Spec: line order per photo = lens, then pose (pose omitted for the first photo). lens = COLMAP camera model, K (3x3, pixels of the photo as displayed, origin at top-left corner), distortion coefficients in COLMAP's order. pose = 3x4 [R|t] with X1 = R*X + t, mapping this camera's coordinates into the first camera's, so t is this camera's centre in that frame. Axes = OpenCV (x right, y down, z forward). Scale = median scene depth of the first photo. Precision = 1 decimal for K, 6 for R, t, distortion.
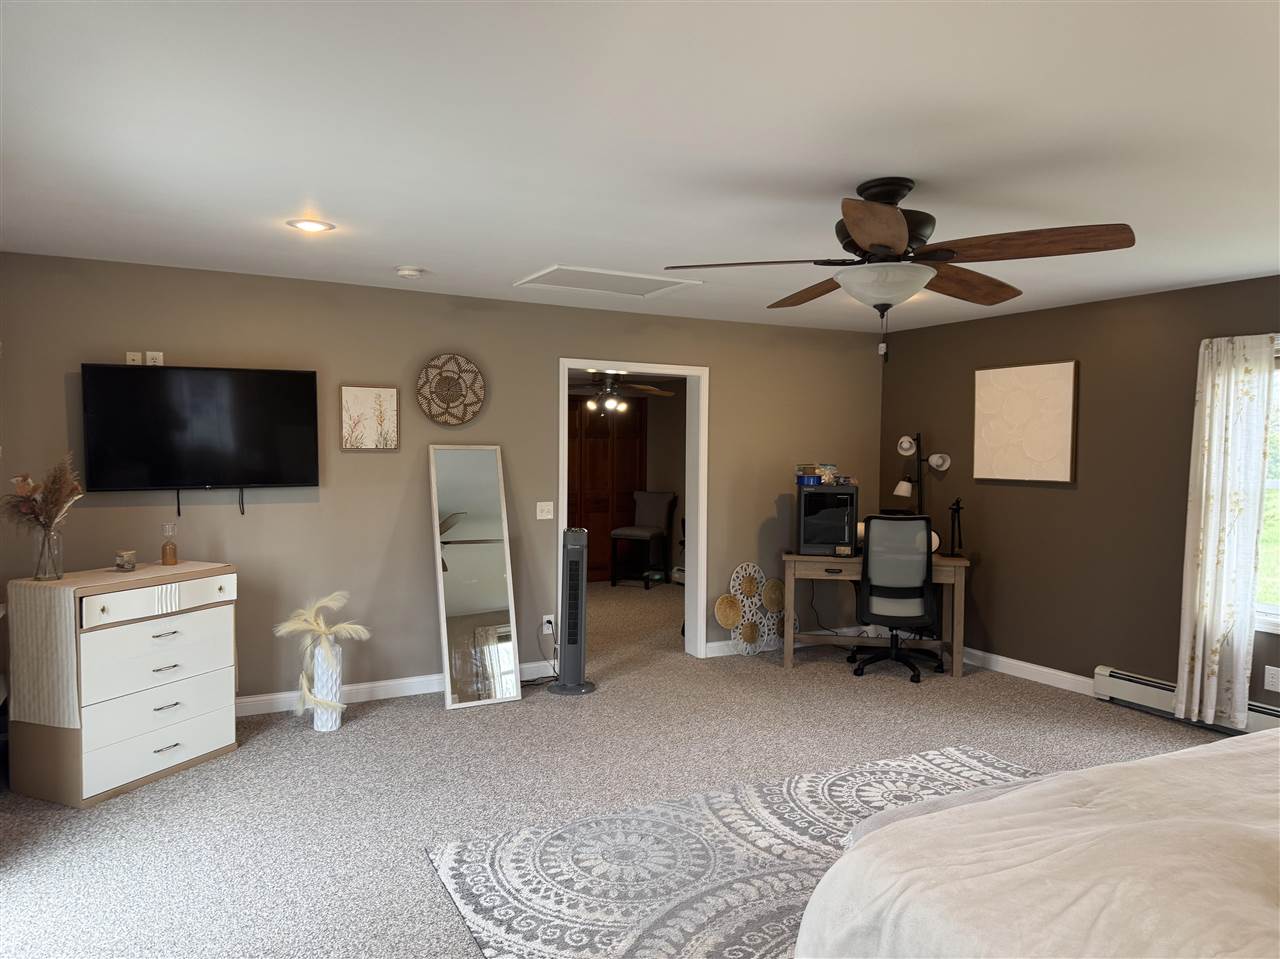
lens RADIAL K [[893.9, 0, 634.9], [0, 893.9, 487.8], [0, 0, 1]] dist [0.128170, -0.175185]
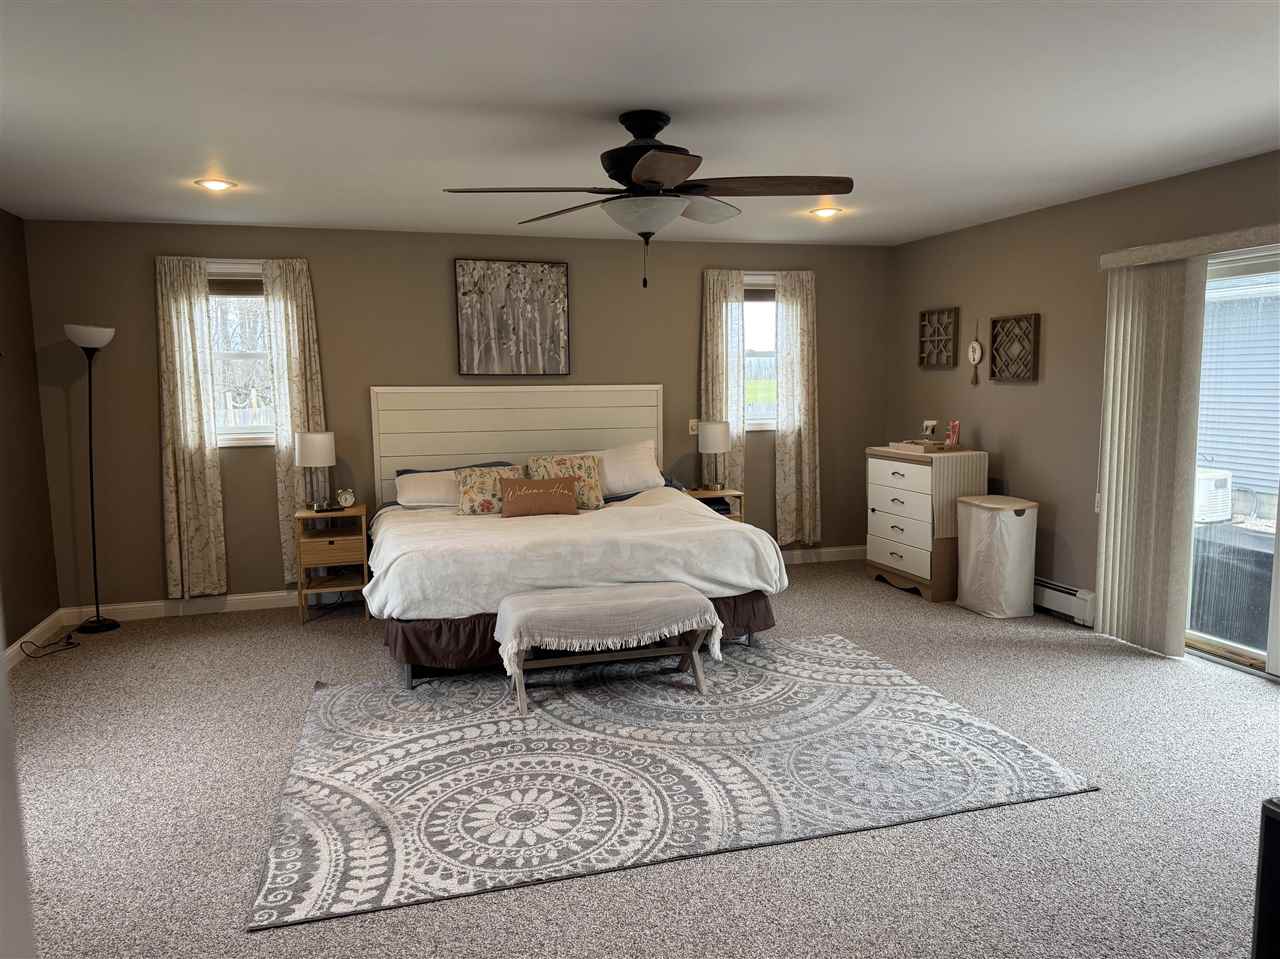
lens RADIAL K [[896.3, 0, 643.9], [0, 896.3, 492.0], [0, 0, 1]] dist [0.102787, -0.180699]
pose [[-0.981125, -0.020673, 0.192268, 0.053793], [0.013762, 0.984284, 0.176056, -0.071328], [-0.192885, 0.175379, -0.965421, 1.812841]]
